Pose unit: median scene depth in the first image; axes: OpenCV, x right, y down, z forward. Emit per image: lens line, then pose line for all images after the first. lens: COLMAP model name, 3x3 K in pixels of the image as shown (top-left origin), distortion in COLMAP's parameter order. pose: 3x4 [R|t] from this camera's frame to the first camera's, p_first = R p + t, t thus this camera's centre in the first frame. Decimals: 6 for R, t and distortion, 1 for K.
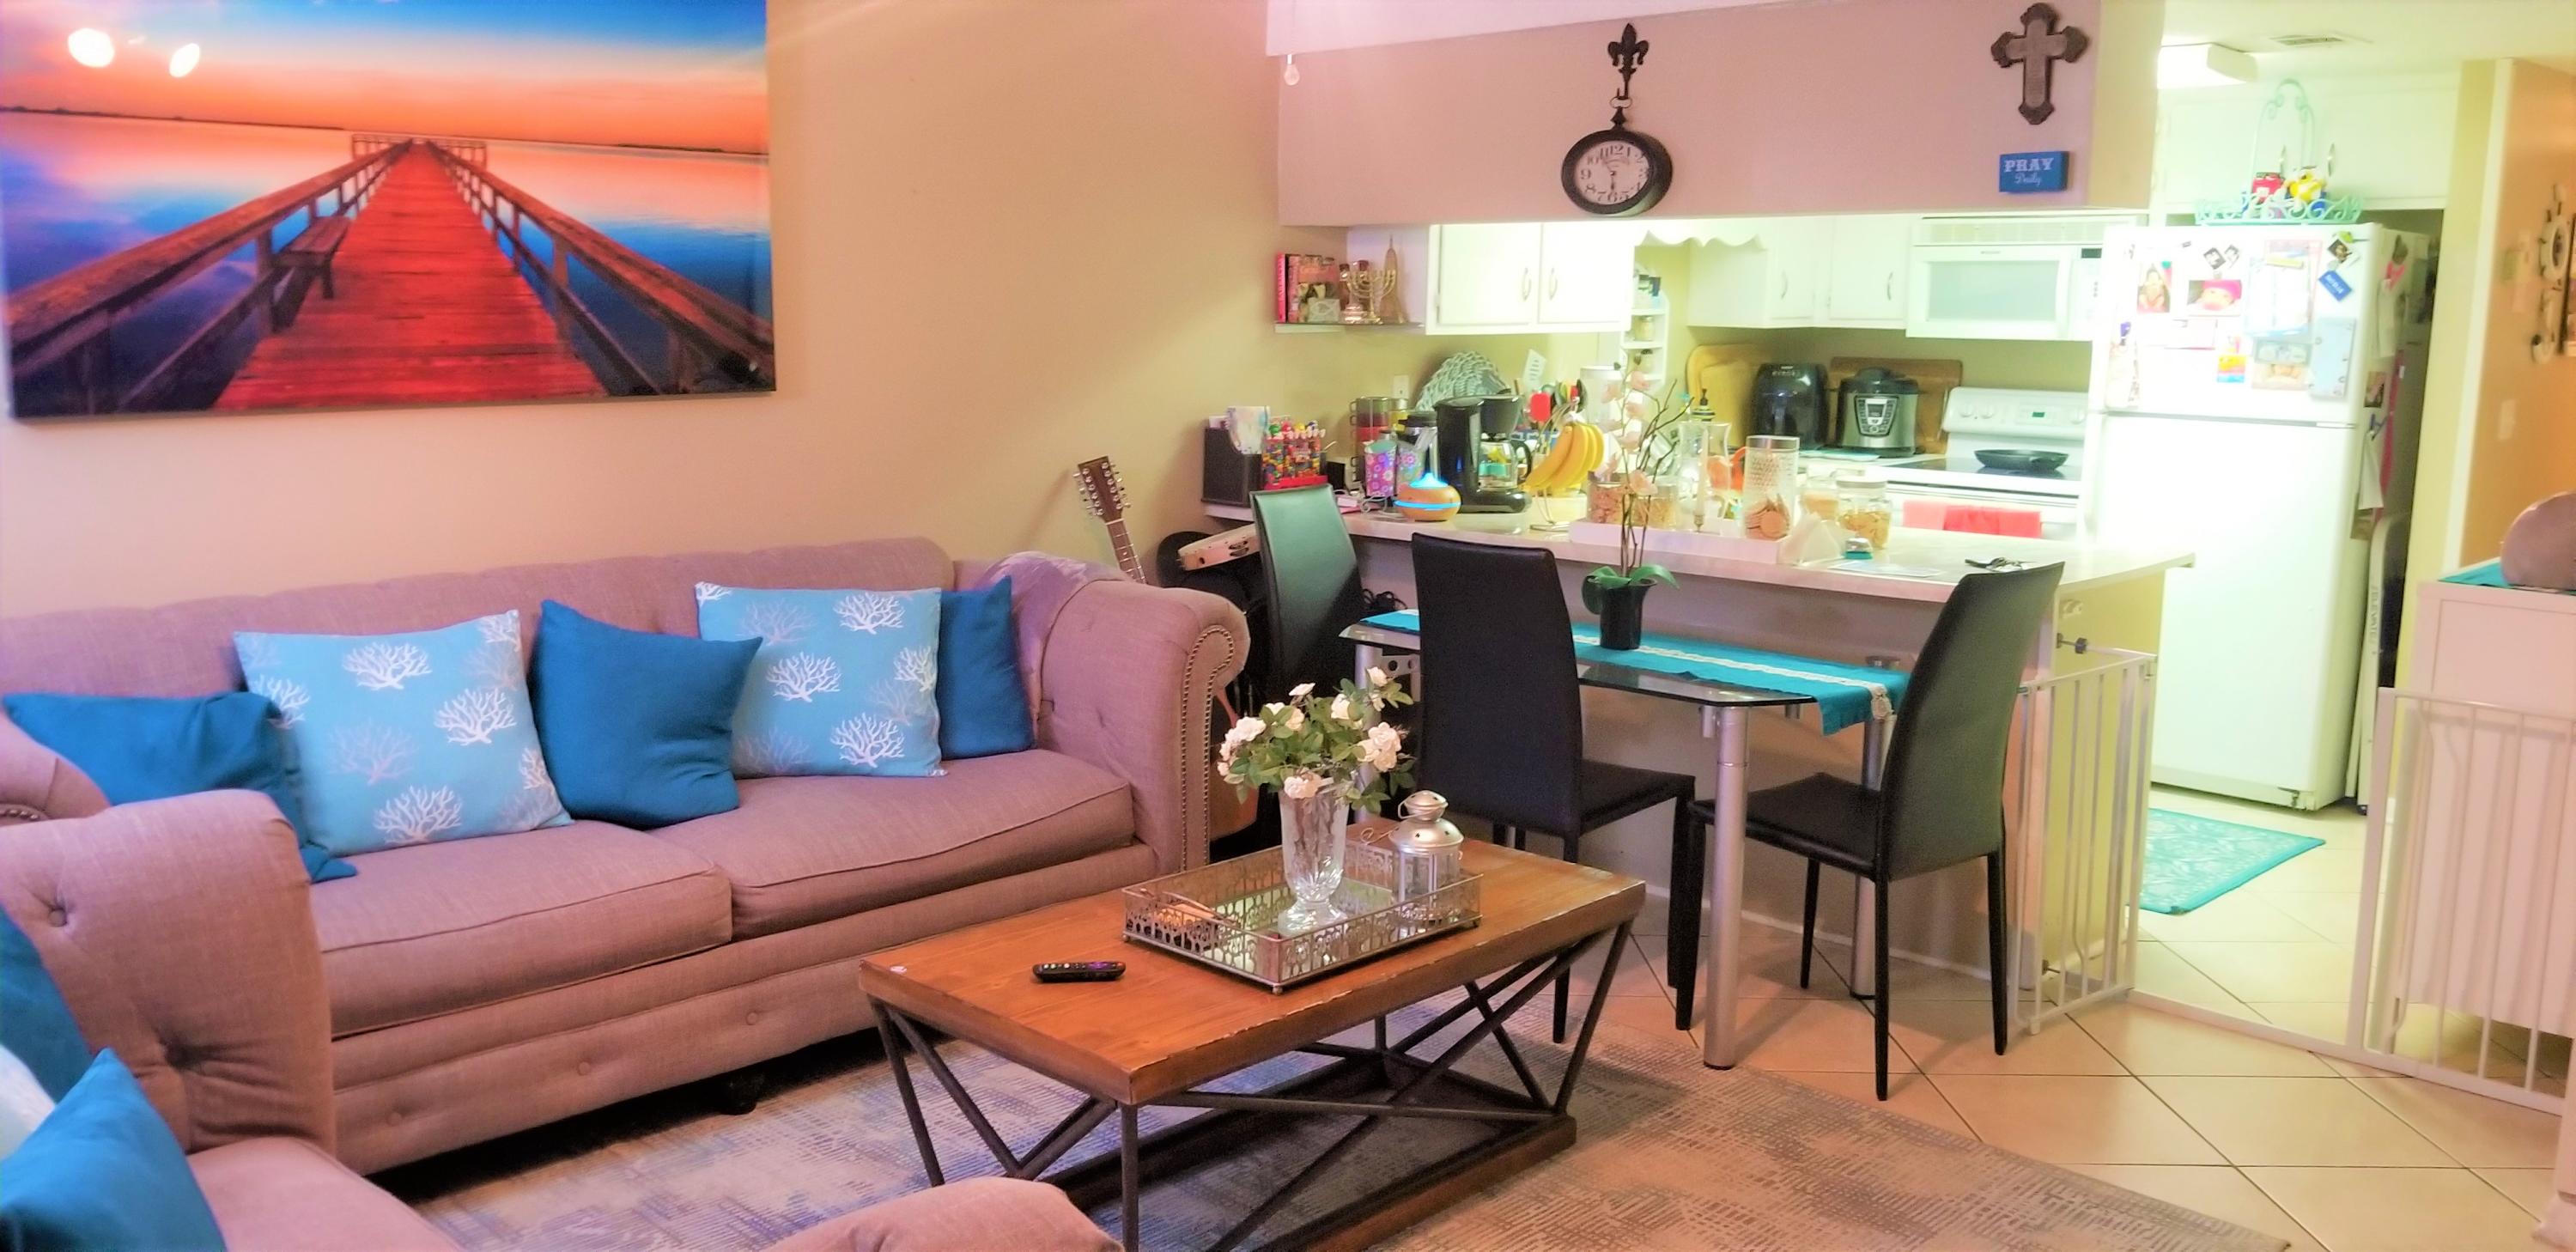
lens RADIAL K [[2004.5, 0, 1288.0], [0, 2004.5, 626.0], [0, 0, 1]] dist [0.003546, -0.057762]
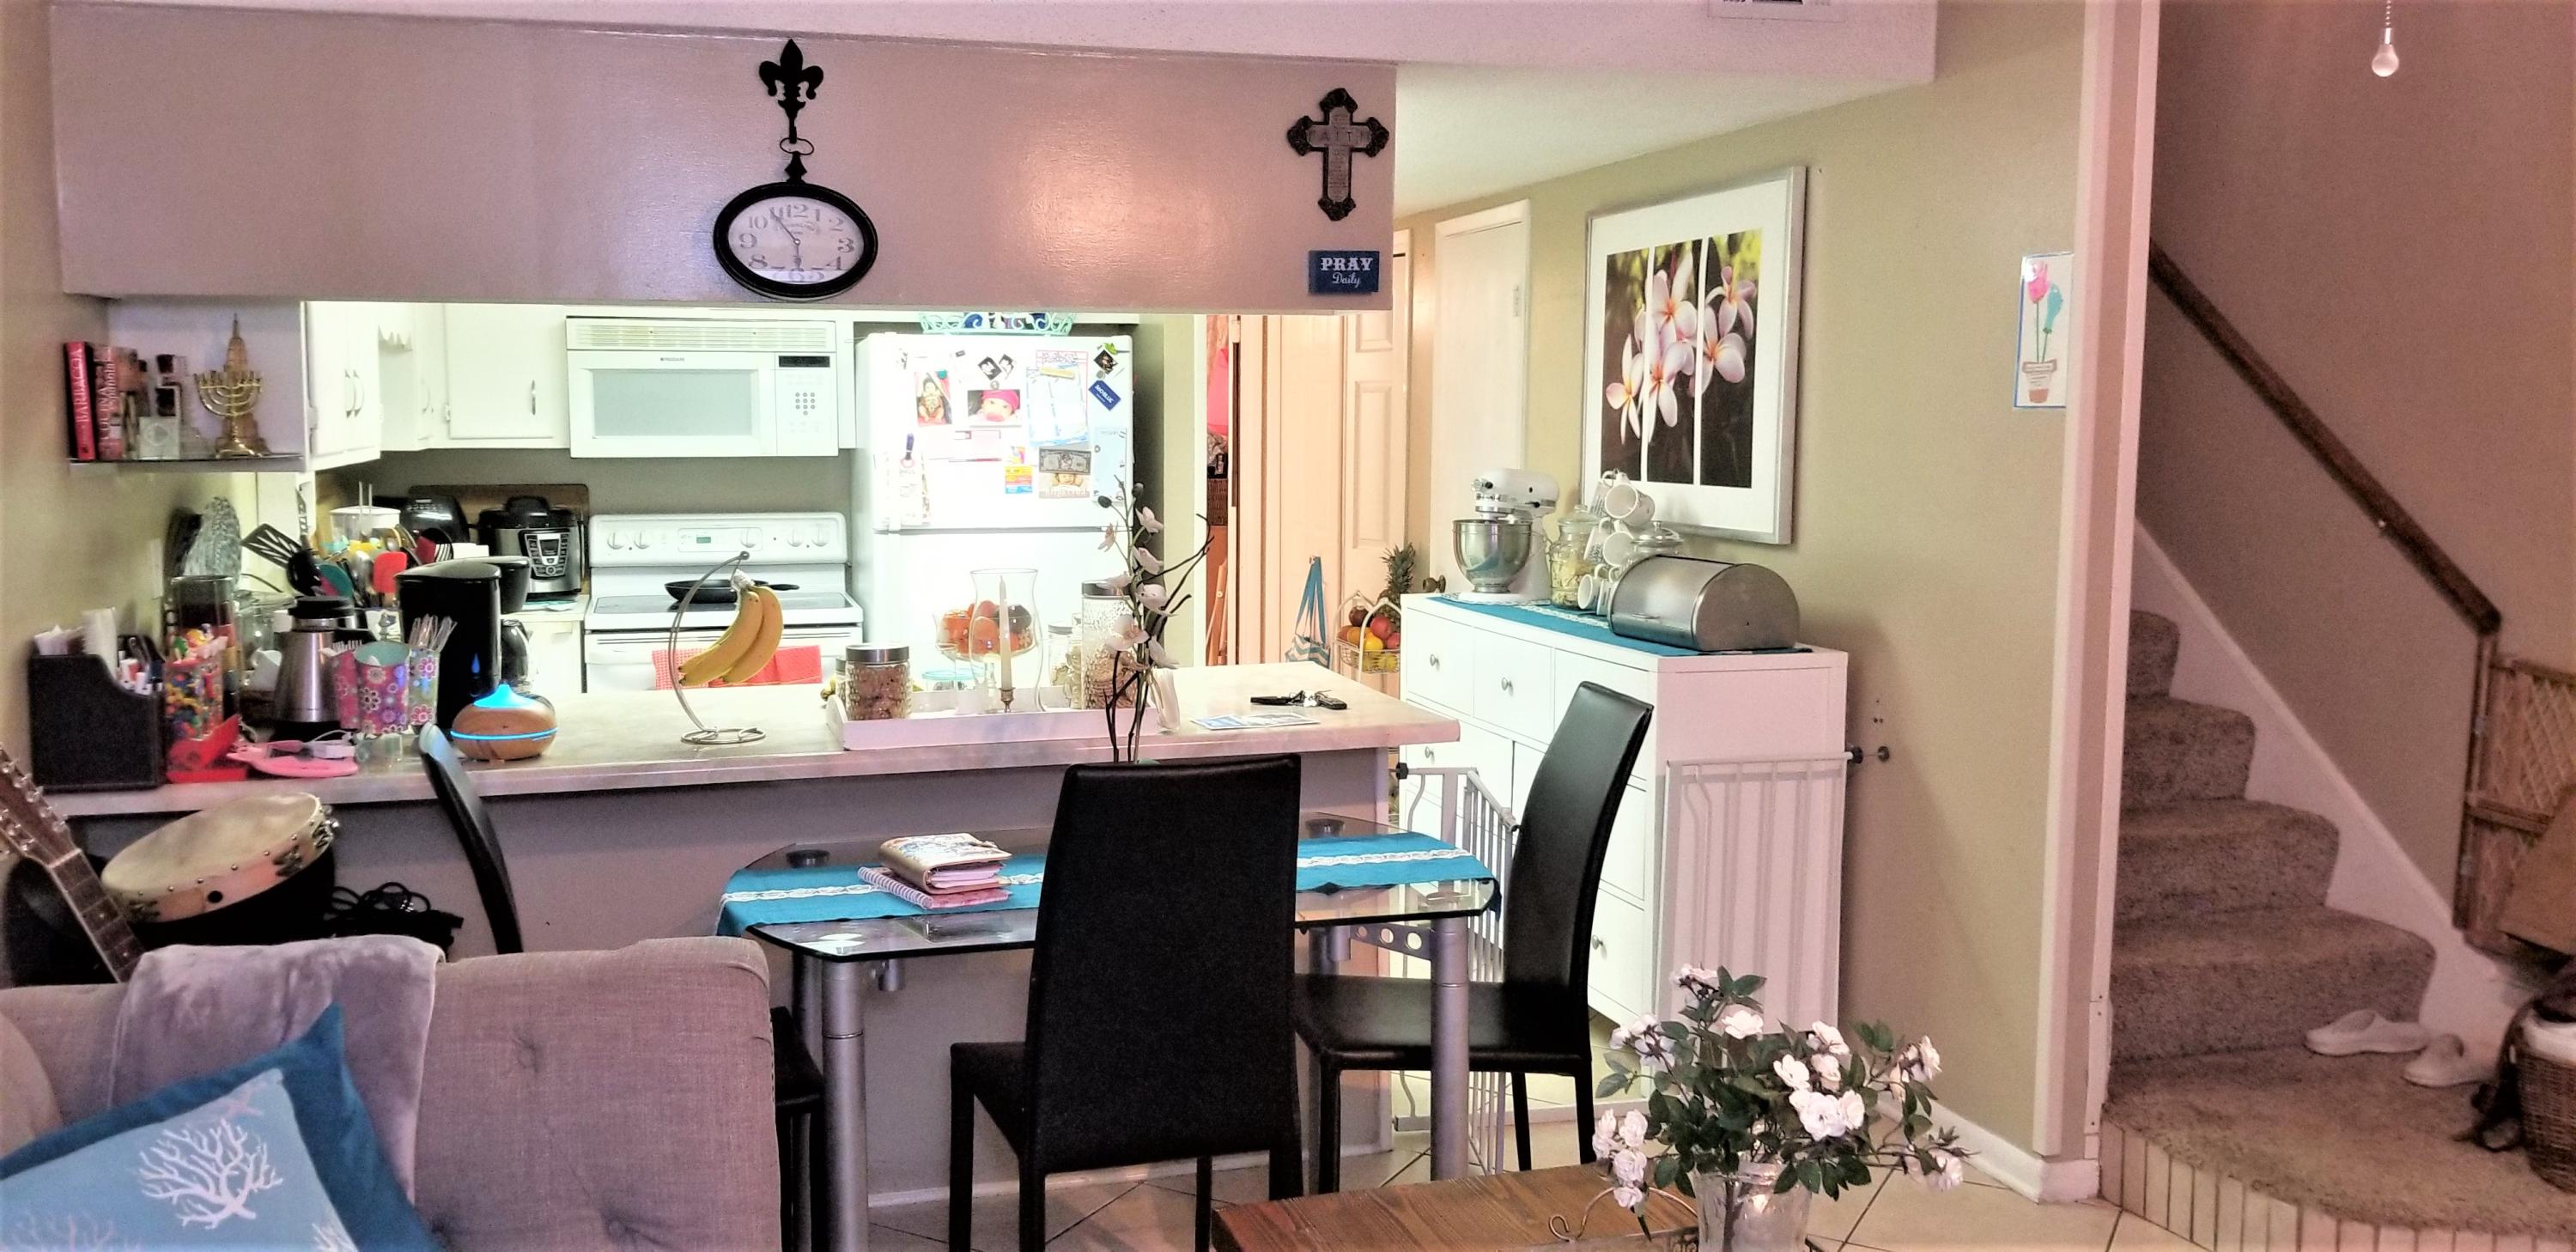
lens RADIAL K [[1937.2, 0, 1288.0], [0, 1937.2, 626.0], [0, 0, 1]] dist [0.002119, -0.000734]
pose [[0.508898, -0.102332, 0.854723, -0.306987], [0.146586, 0.988709, 0.031097, -0.071898], [-0.848254, 0.109465, 0.518152, 0.426253]]
